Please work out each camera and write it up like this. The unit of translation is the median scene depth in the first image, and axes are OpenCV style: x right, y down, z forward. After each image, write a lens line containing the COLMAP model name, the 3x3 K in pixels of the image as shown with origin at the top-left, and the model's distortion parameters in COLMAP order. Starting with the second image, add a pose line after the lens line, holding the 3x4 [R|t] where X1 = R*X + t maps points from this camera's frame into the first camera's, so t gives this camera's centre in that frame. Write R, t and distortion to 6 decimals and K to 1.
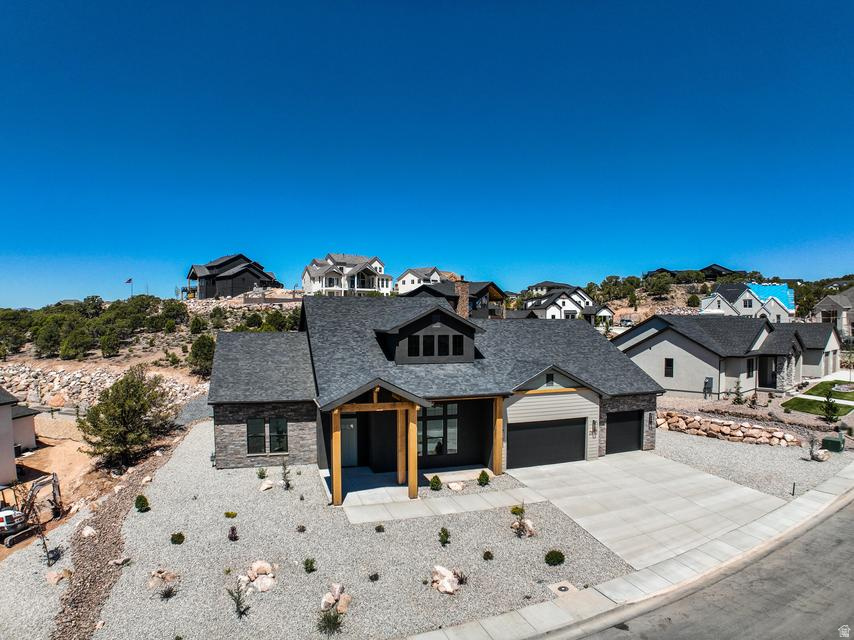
lens RADIAL K [[531.7, 0, 426.6], [0, 531.7, 313.5], [0, 0, 1]] dist [-0.181586, 0.026211]
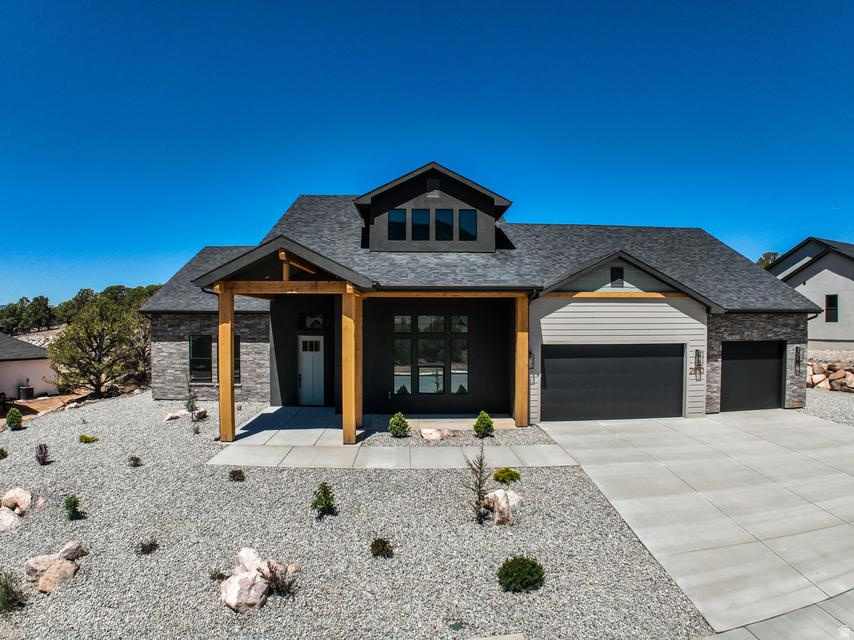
lens RADIAL K [[531.7, 0, 425.1], [0, 531.7, 313.6], [0, 0, 1]] dist [-0.181586, 0.026211]
pose [[0.959812, -0.003613, -0.280620, 0.187962], [0.003545, 0.999993, -0.000747, 0.166819], [0.280621, -0.000278, 0.959819, 0.358806]]
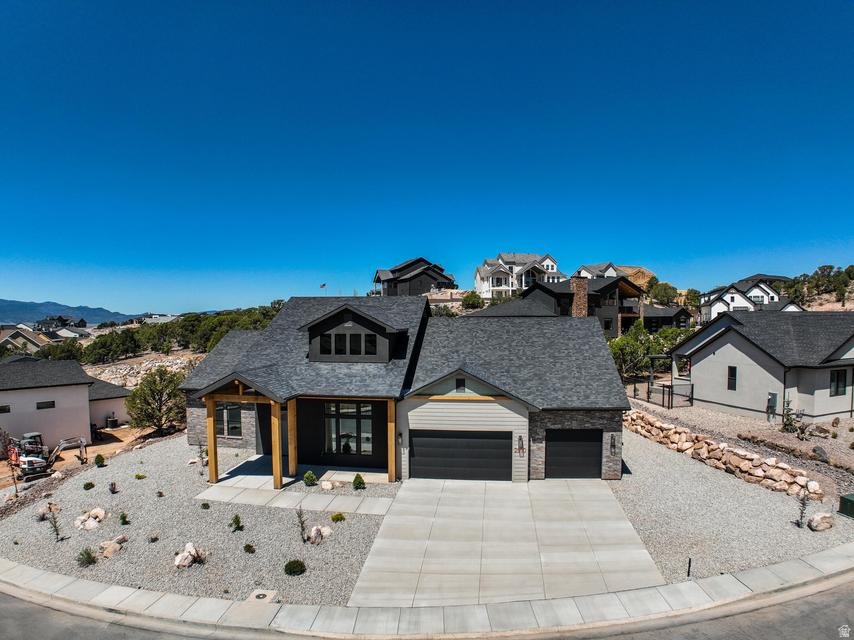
lens RADIAL K [[531.7, 0, 419.6], [0, 531.7, 311.1], [0, 0, 1]] dist [-0.181586, 0.026211]
pose [[0.900150, -0.010693, -0.435448, 0.560130], [0.008856, 0.999941, -0.006249, 0.005048], [0.435489, 0.001769, 0.900192, 0.156467]]
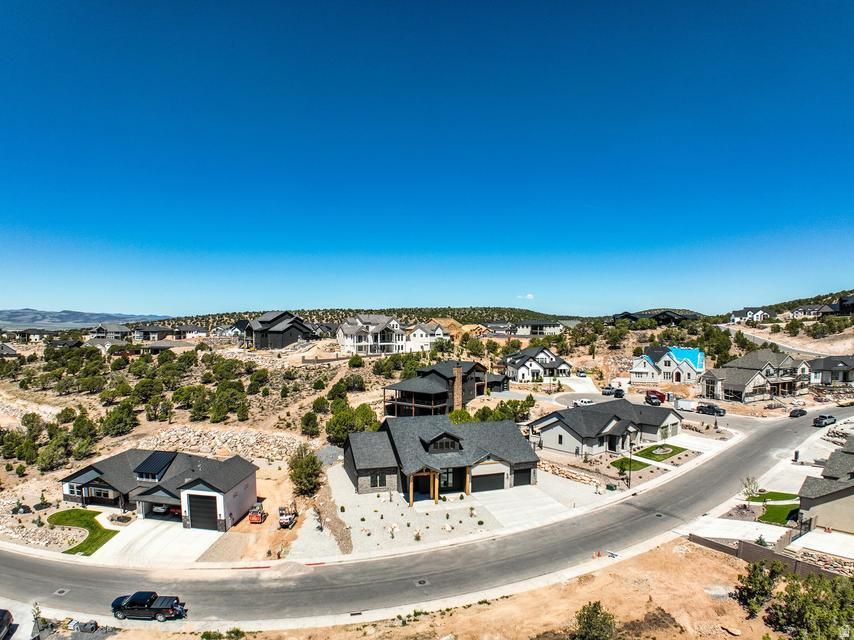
lens RADIAL K [[531.7, 0, 427.7], [0, 531.7, 319.5], [0, 0, 1]] dist [-0.181586, 0.026211]
pose [[0.999996, 0.002327, 0.001623, -0.067187], [-0.002343, 0.999949, 0.009837, -0.567669], [-0.001600, -0.009841, 0.999950, -1.525738]]
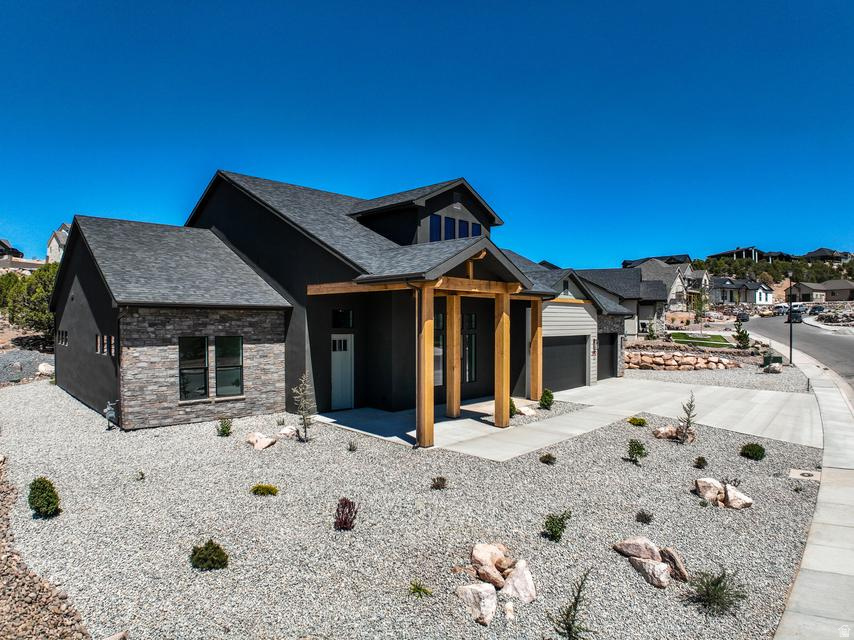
lens RADIAL K [[531.7, 0, 428.0], [0, 531.7, 316.4], [0, 0, 1]] dist [-0.181586, 0.026211]
pose [[0.873995, 0.005592, 0.485903, -0.364763], [-0.006661, 0.999978, 0.000474, 0.172008], [-0.485890, -0.003650, 0.874012, 0.365805]]
